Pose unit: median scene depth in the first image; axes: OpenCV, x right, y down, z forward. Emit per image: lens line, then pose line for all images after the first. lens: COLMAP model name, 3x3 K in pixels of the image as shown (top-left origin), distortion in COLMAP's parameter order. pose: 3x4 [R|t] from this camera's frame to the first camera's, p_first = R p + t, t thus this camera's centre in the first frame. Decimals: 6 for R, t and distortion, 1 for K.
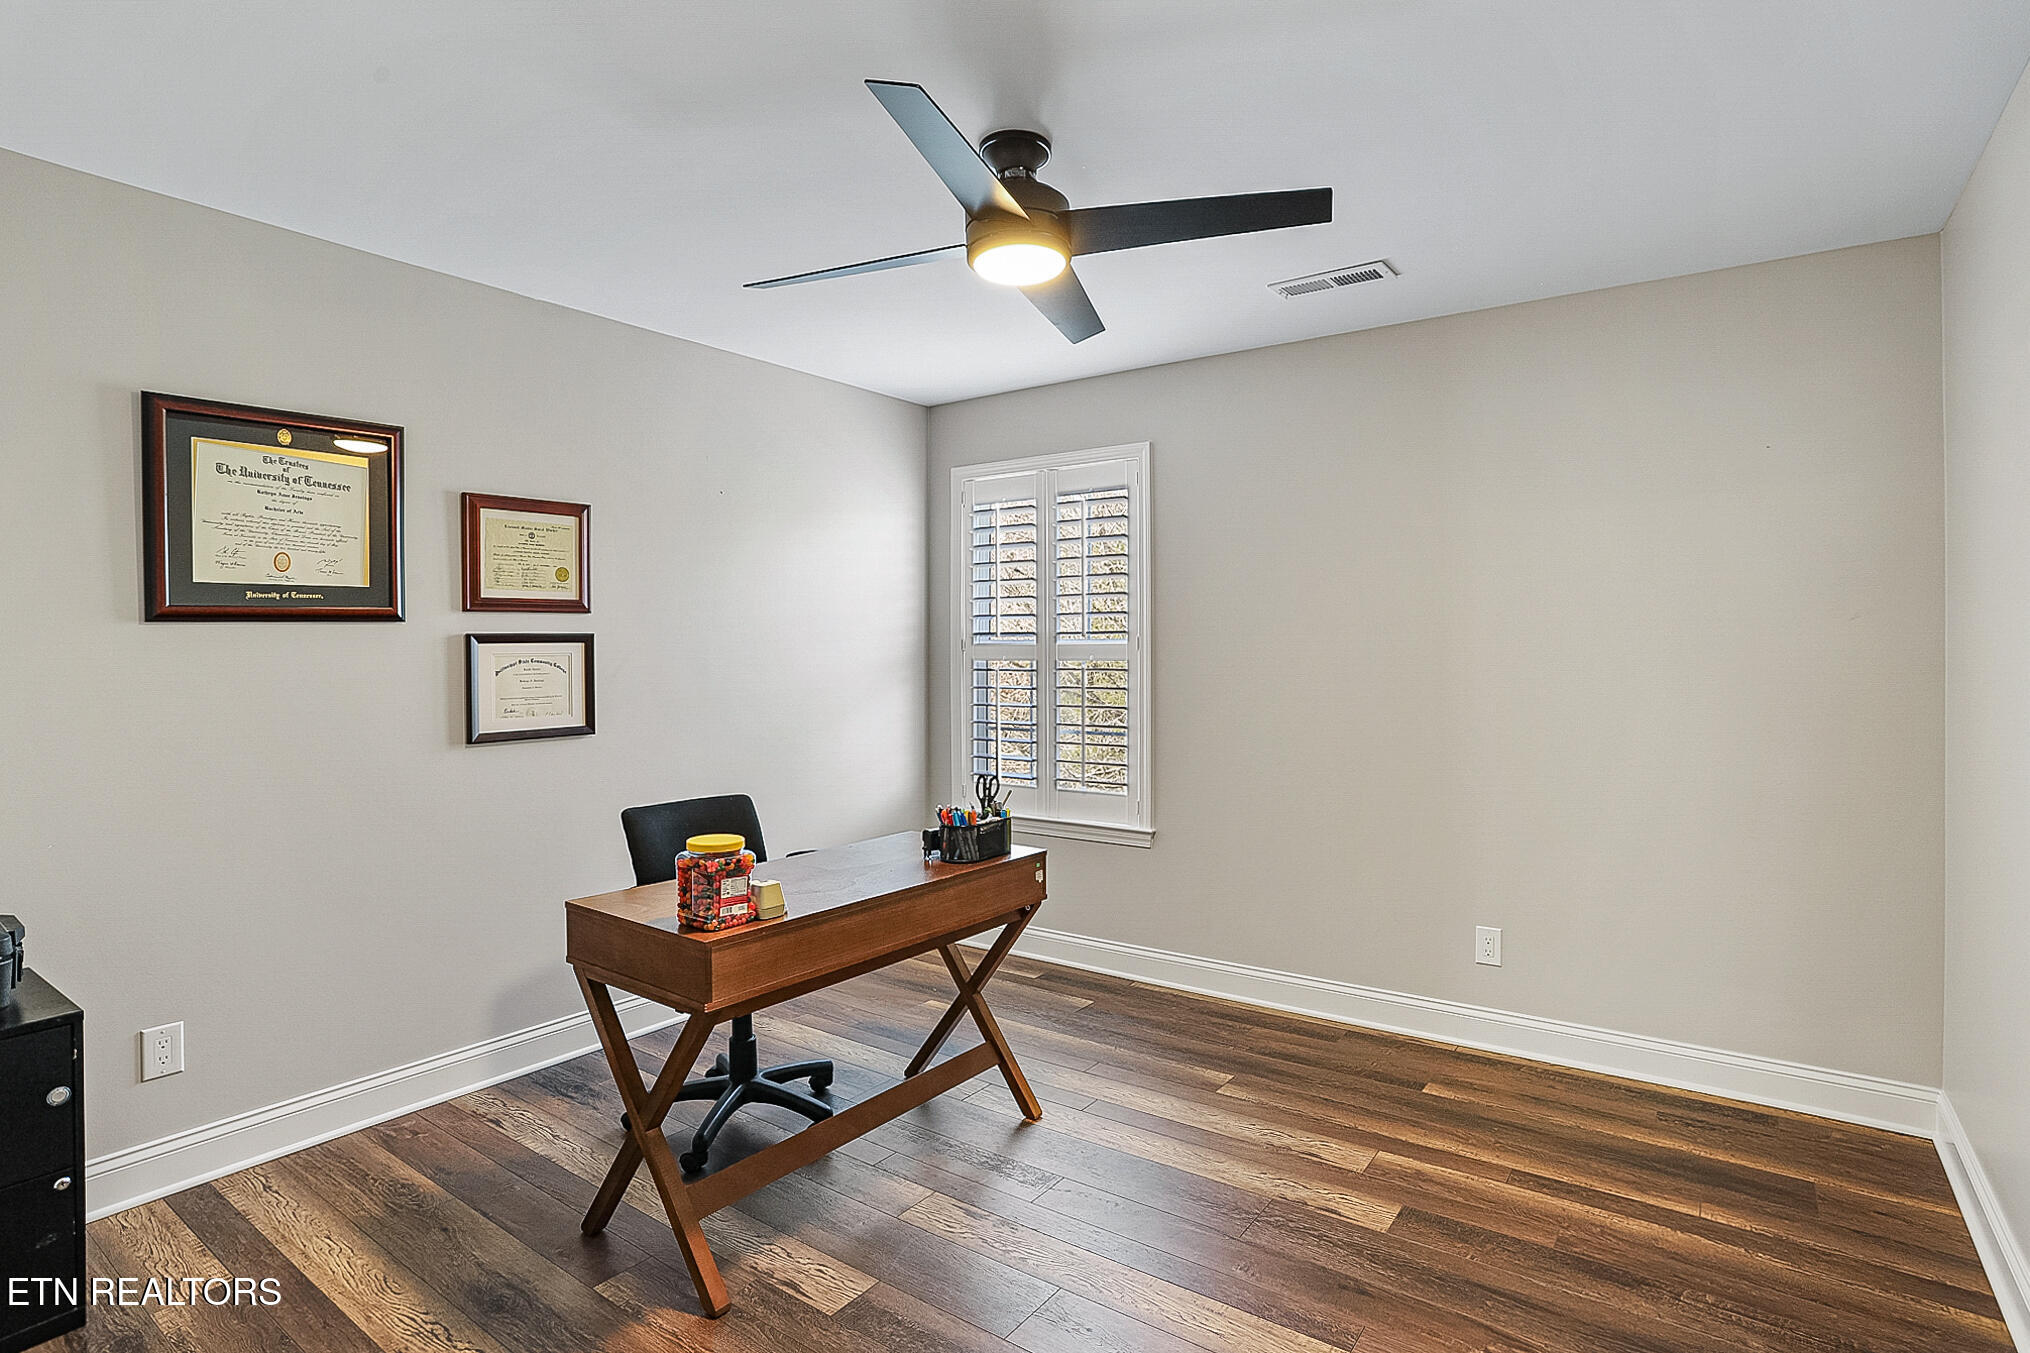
lens RADIAL K [[997.3, 0, 1028.9], [0, 997.3, 664.1], [0, 0, 1]] dist [-0.079888, 0.038070]
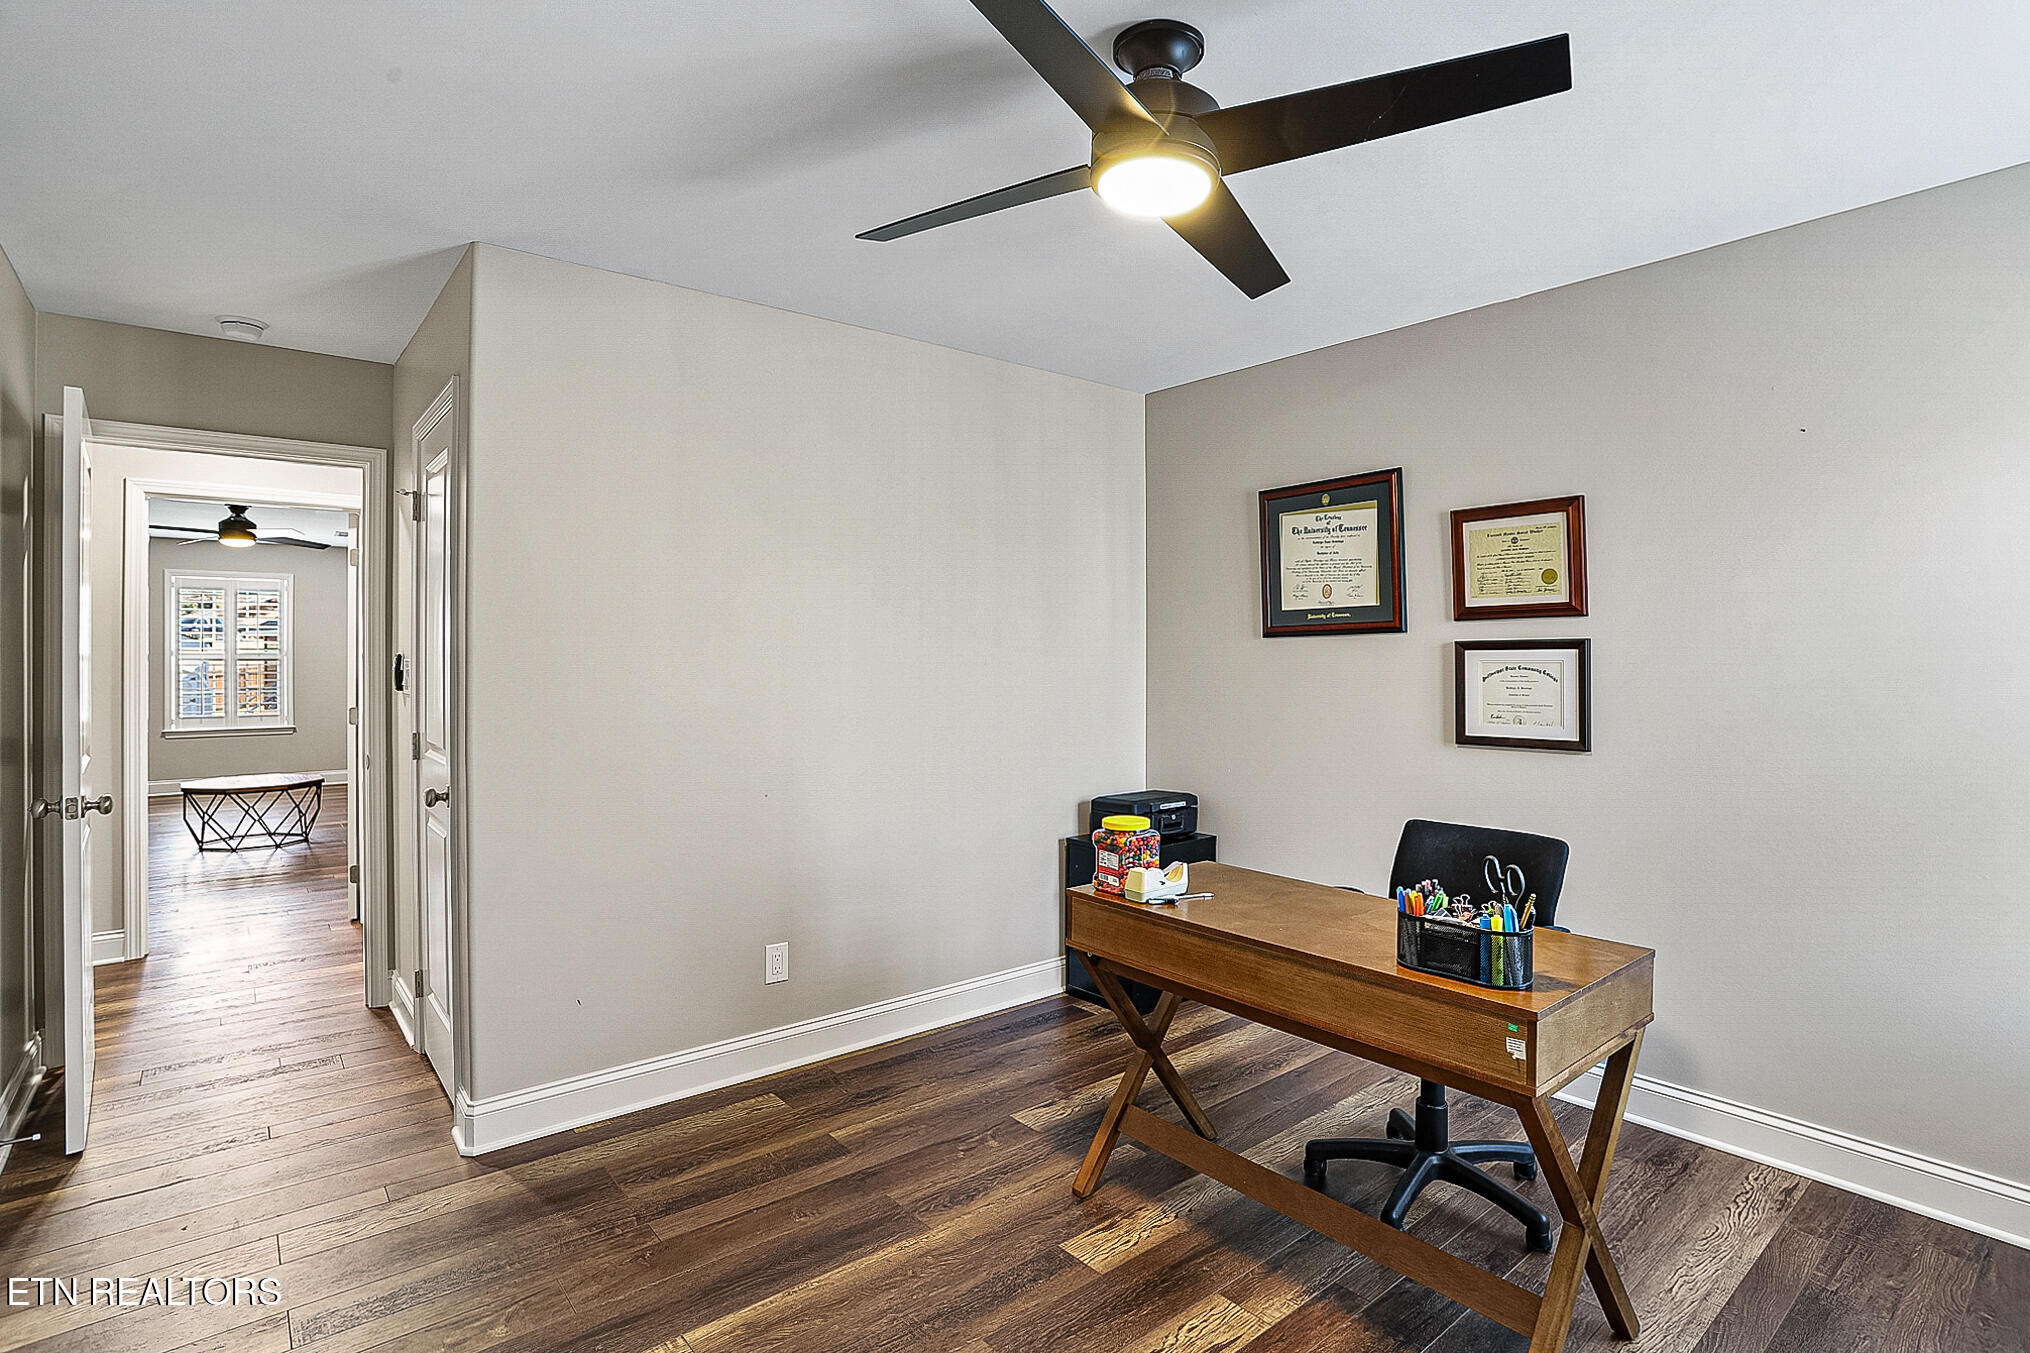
lens RADIAL K [[997.3, 0, 1028.9], [0, 997.3, 664.1], [0, 0, 1]] dist [-0.079888, 0.038070]
pose [[-0.236129, 0.015000, -0.971606, 0.596390], [-0.011127, 0.999774, 0.018140, -0.020610], [0.971658, 0.015095, -0.235909, 0.802653]]
